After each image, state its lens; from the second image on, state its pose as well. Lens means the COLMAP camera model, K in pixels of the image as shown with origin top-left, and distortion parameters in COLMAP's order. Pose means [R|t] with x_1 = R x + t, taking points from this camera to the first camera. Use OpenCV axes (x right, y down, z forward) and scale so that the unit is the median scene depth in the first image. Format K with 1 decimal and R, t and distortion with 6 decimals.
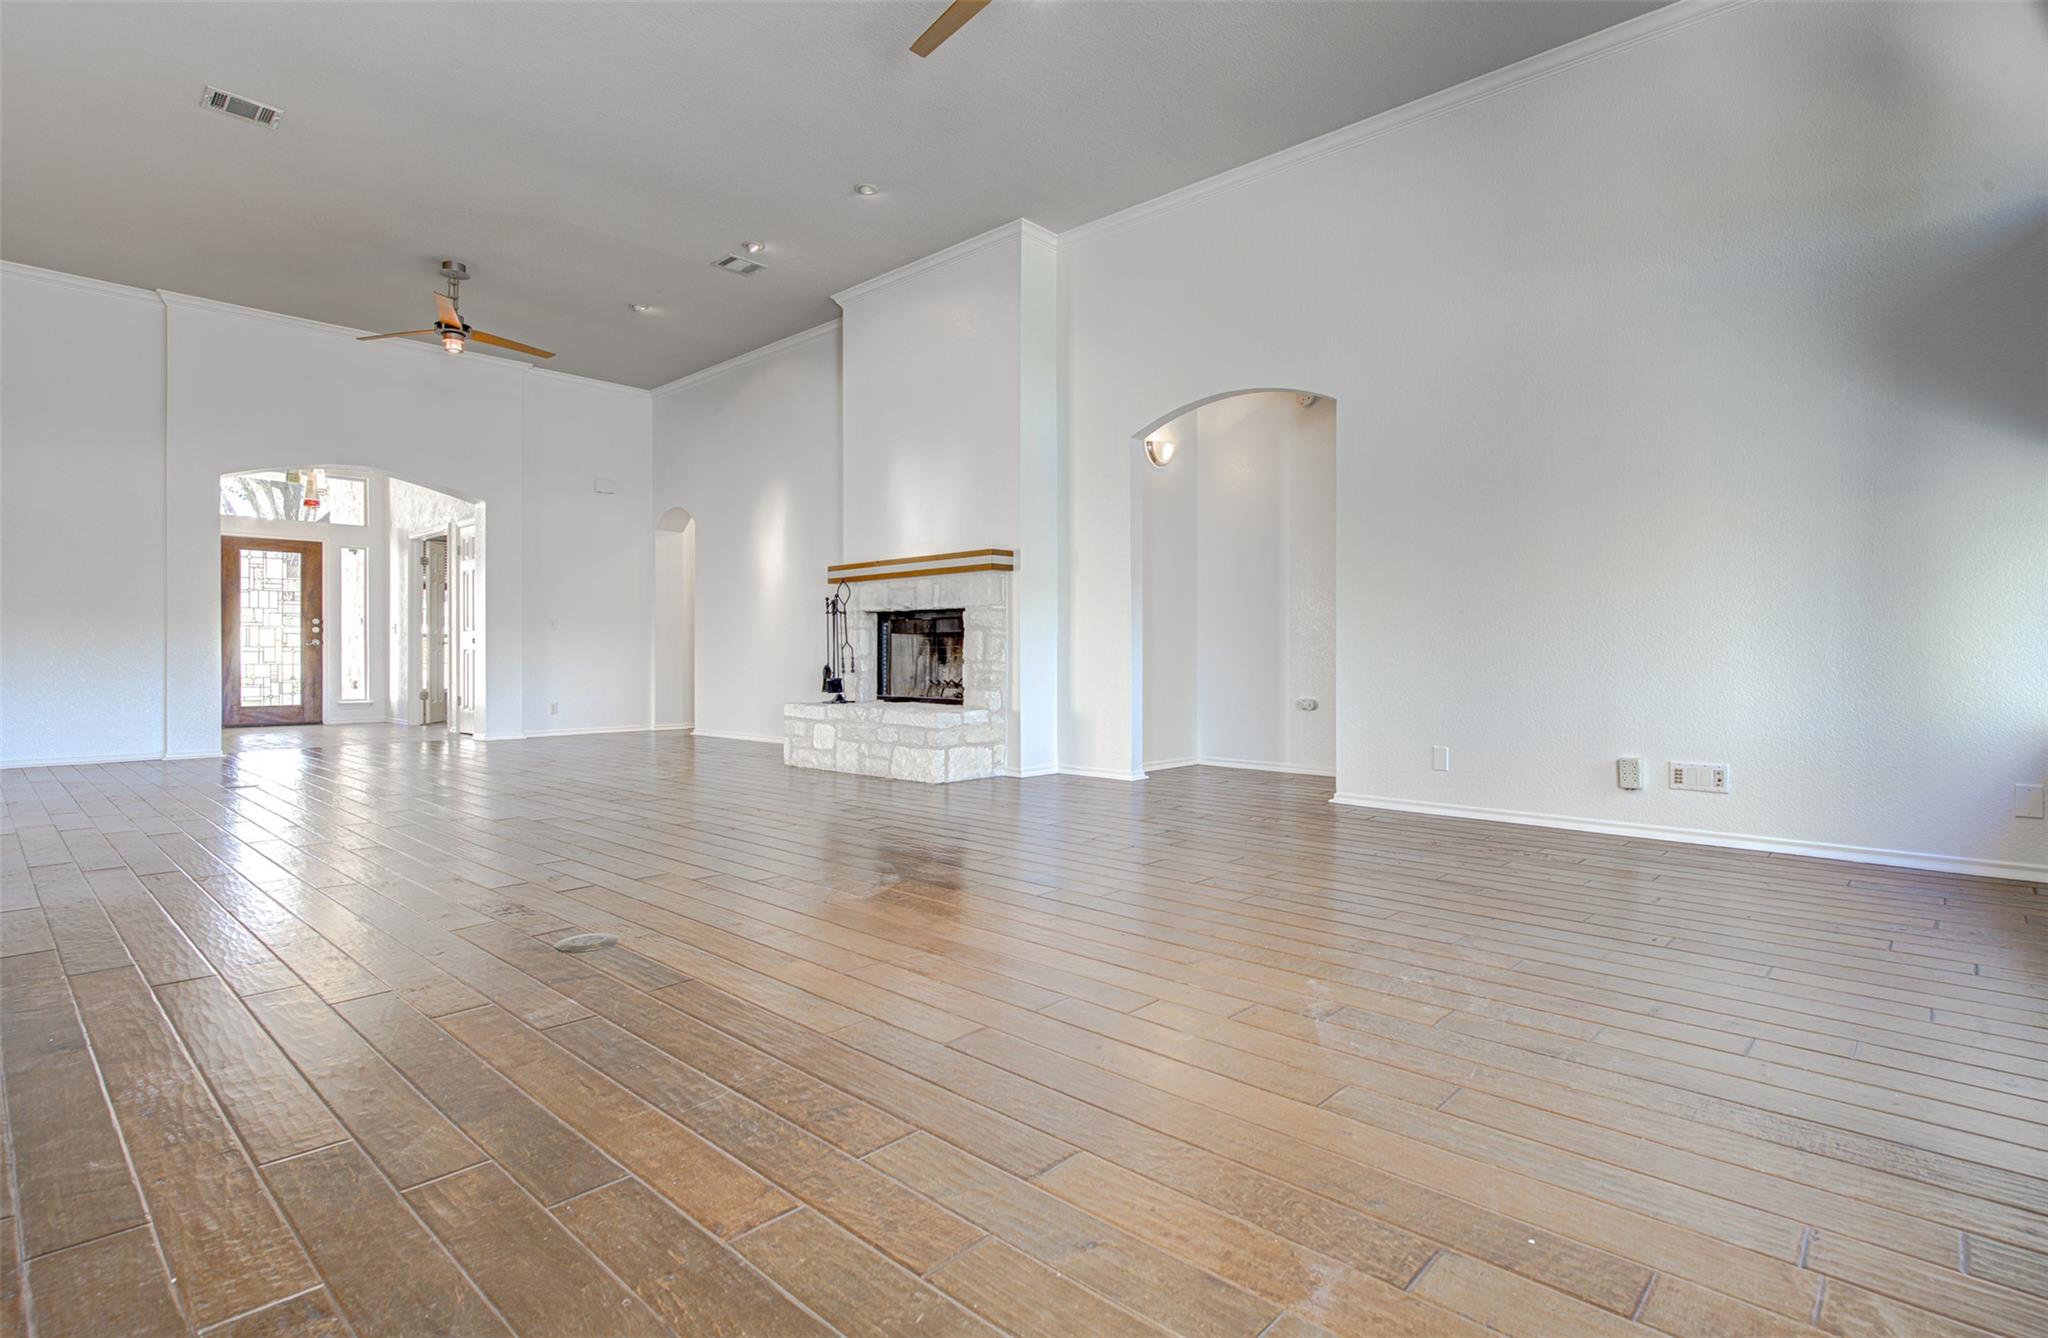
lens RADIAL K [[1004.8, 0, 1025.5], [0, 1004.8, 661.4], [0, 0, 1]] dist [-0.000216, -0.000036]
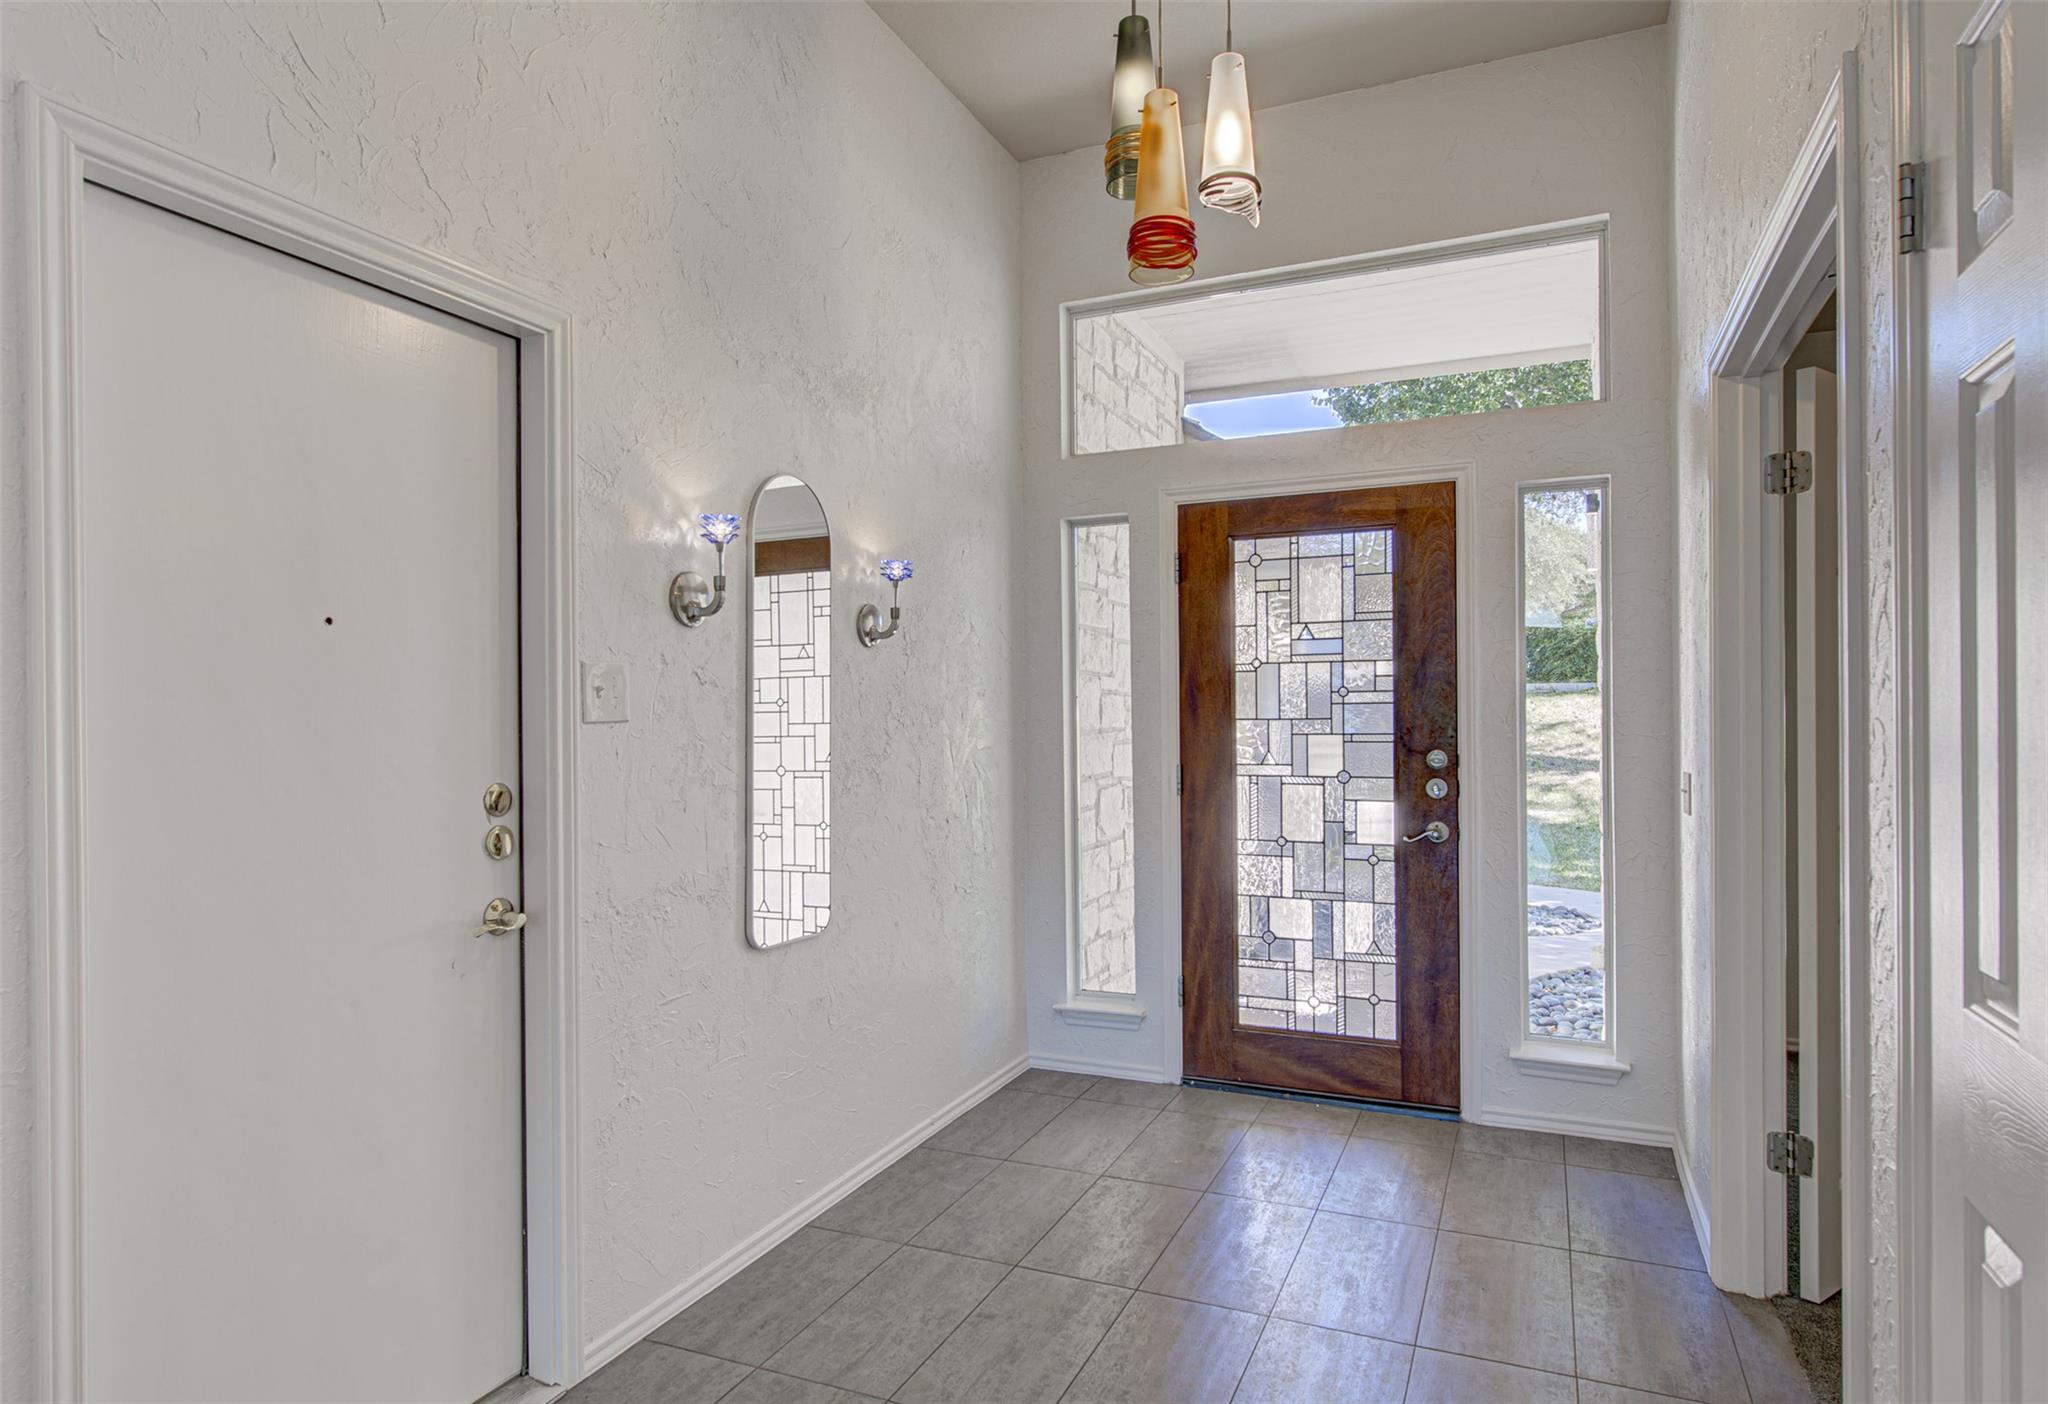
lens RADIAL K [[1126.0, 0, 1025.1], [0, 1126.0, 713.6], [0, 0, 1]] dist [0.002771, 0.000184]
pose [[0.326911, -0.004619, -0.945044, -0.444344], [0.006685, 0.999974, -0.002575, -0.053253], [0.945031, -0.005476, 0.326934, 0.790370]]
